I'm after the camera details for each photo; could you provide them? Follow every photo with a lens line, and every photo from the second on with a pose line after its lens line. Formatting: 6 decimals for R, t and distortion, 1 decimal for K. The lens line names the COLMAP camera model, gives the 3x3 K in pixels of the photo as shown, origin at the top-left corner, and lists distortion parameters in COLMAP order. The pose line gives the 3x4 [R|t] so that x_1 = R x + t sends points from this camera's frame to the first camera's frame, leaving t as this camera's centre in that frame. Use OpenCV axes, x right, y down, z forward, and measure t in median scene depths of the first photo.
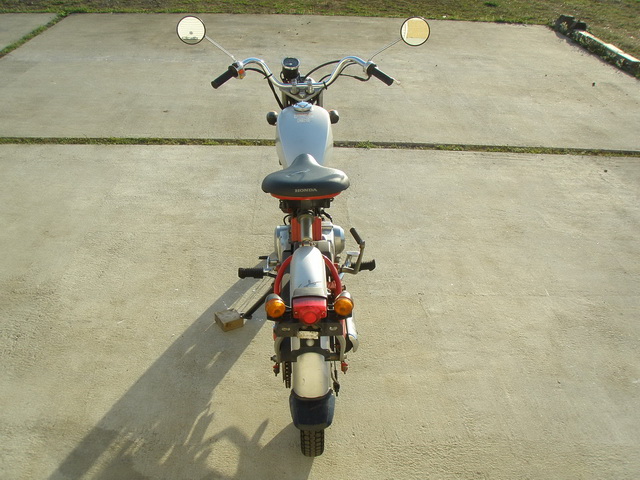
lens RADIAL K [[706.8, 0, 314.9], [0, 706.8, 245.4], [0, 0, 1]] dist [-0.142829, 0.000000]
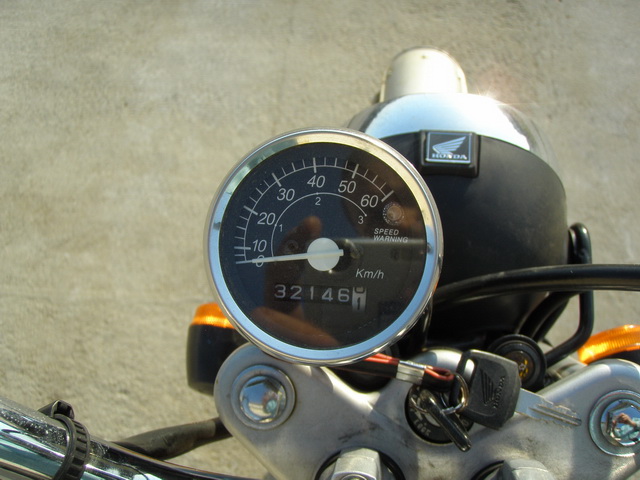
lens RADIAL K [[706.8, 0, 320.0], [0, 706.8, 239.5], [0, 0, 1]] dist [-0.142829, 0.000000]
pose [[0.991550, 0.070700, -0.108765, -0.025802], [0.002993, 0.825739, 0.564044, -0.323612], [0.129690, -0.559603, 0.818550, 0.999826]]
